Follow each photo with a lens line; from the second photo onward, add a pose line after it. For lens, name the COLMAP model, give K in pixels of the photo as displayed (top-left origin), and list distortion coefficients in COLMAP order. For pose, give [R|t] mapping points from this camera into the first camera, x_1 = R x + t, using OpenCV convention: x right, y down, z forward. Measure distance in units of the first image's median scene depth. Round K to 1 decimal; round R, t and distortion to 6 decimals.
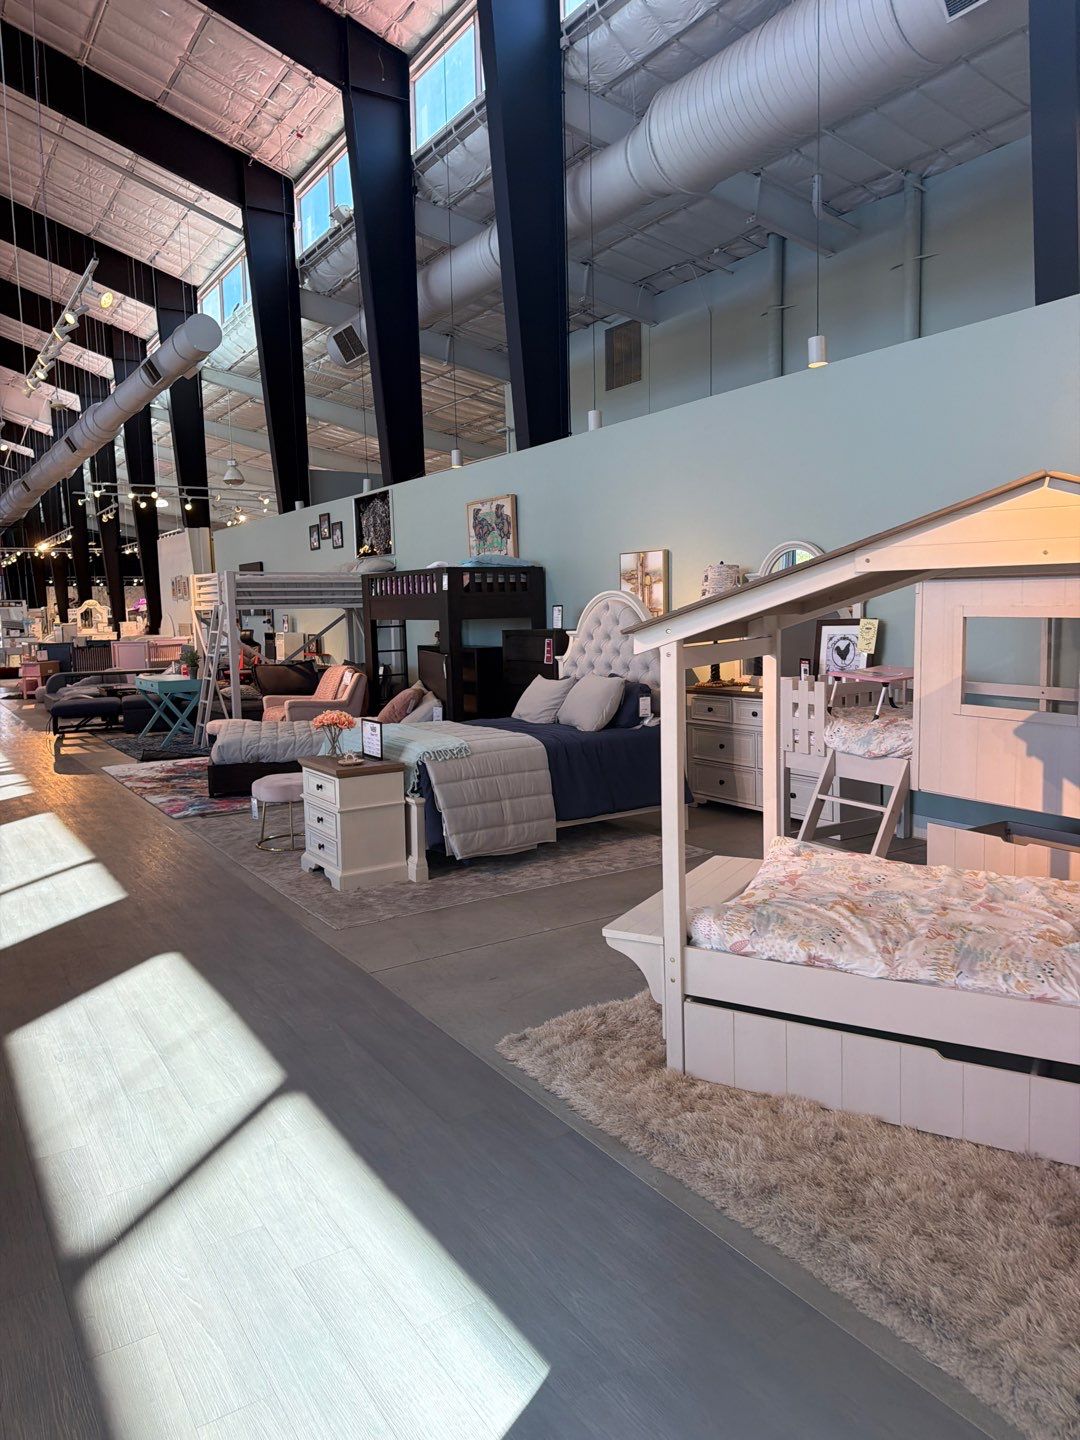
lens RADIAL K [[1010.9, 0, 539.1], [0, 1010.9, 701.2], [0, 0, 1]] dist [0.042947, -0.040199]
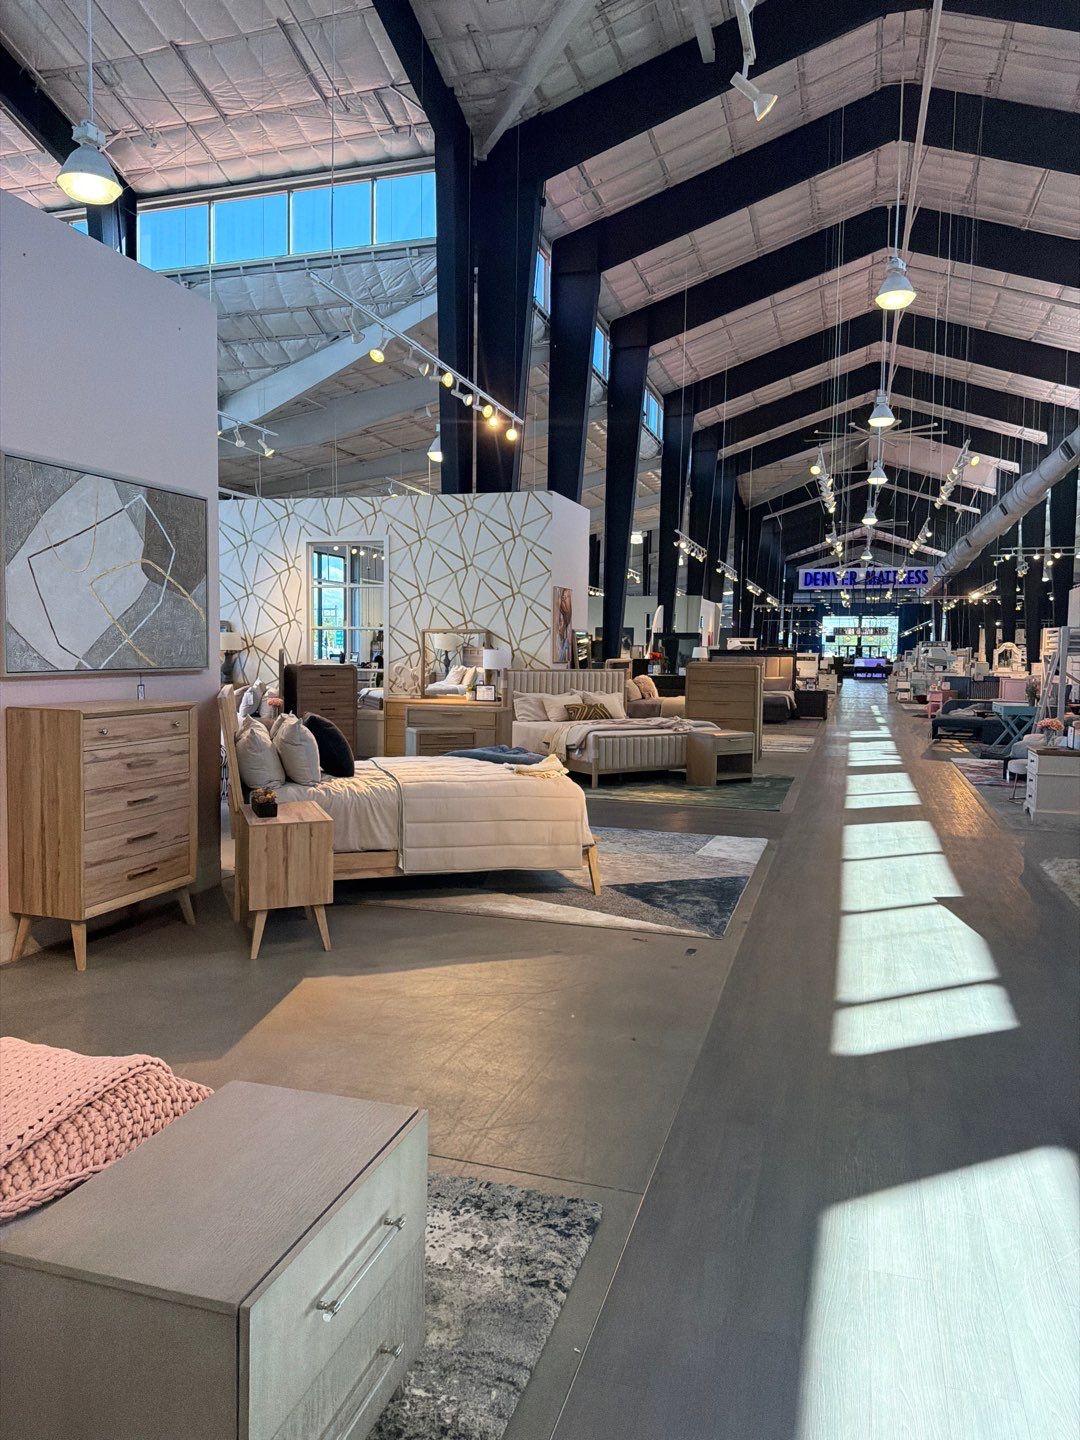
lens RADIAL K [[1010.1, 0, 534.8], [0, 1010.1, 715.4], [0, 0, 1]] dist [0.085655, -0.004252]
pose [[0.643982, 0.079892, -0.760858, 0.160640], [-0.099232, 0.994854, 0.020474, 0.017008], [0.758578, 0.062317, 0.648596, -0.225012]]
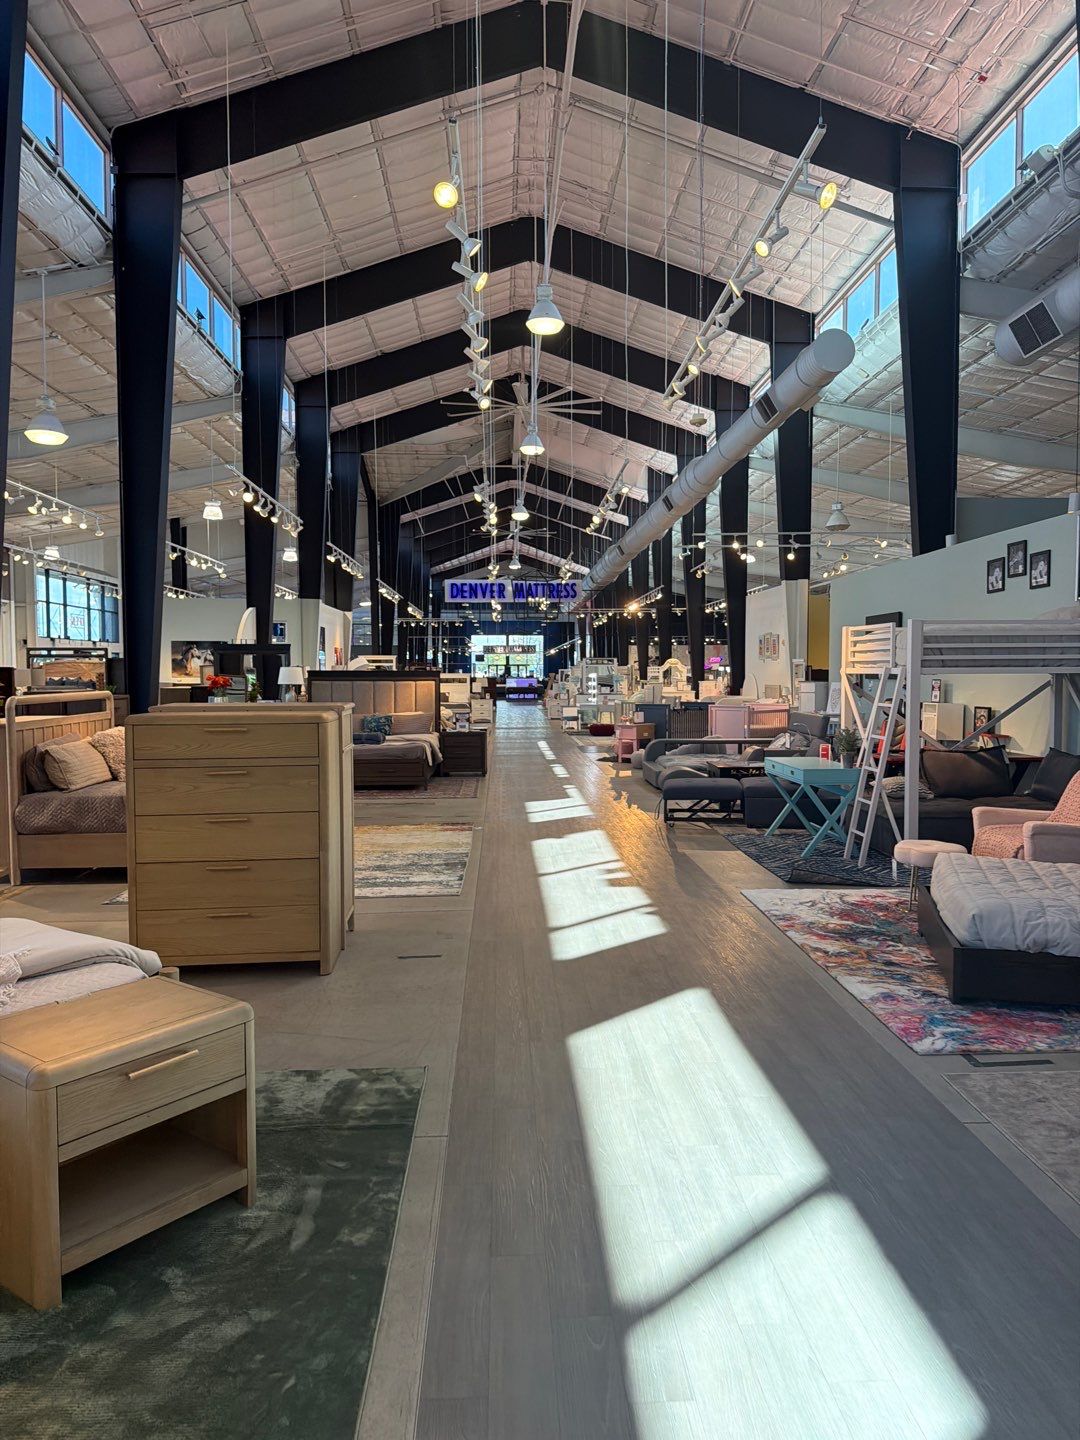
lens RADIAL K [[1010.9, 0, 539.1], [0, 1010.9, 701.2], [0, 0, 1]] dist [0.042947, -0.040199]
pose [[0.863143, 0.034086, -0.503808, -0.084737], [-0.063711, 0.997097, -0.041692, -0.012661], [0.500924, 0.068084, 0.862809, 0.129538]]
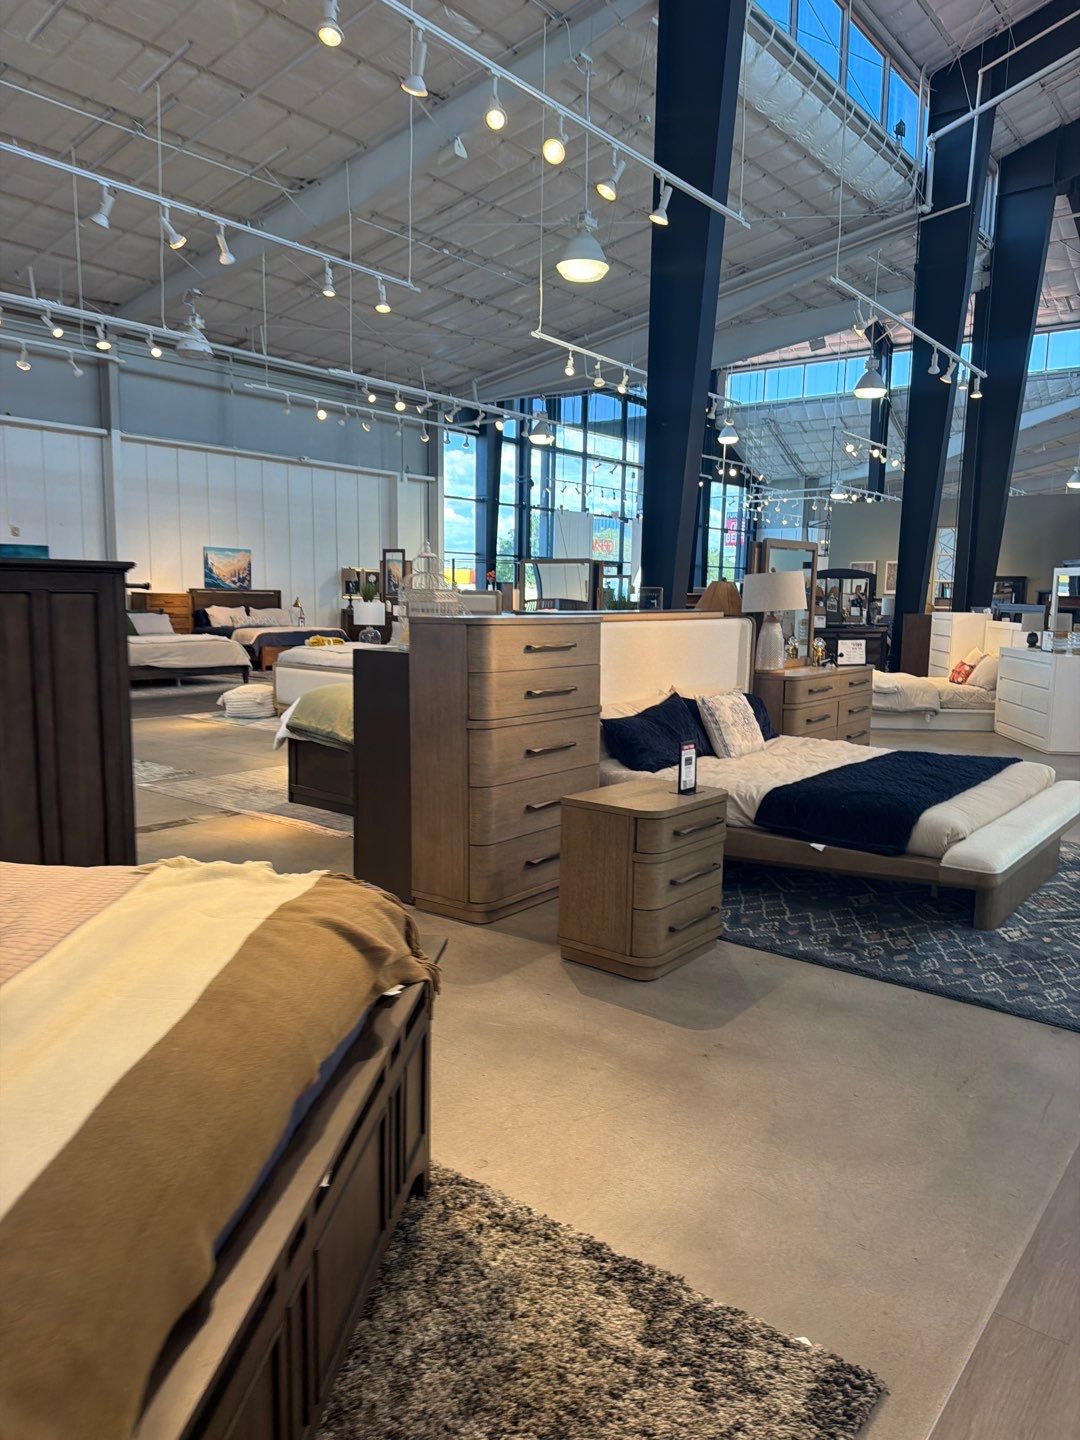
lens RADIAL K [[1010.9, 0, 539.1], [0, 1010.9, 701.2], [0, 0, 1]] dist [0.042947, -0.040199]
pose [[0.348491, 0.144674, -0.926080, -0.242720], [-0.116522, 0.987039, 0.110350, -0.043694], [0.930041, 0.069452, 0.360832, 0.357885]]
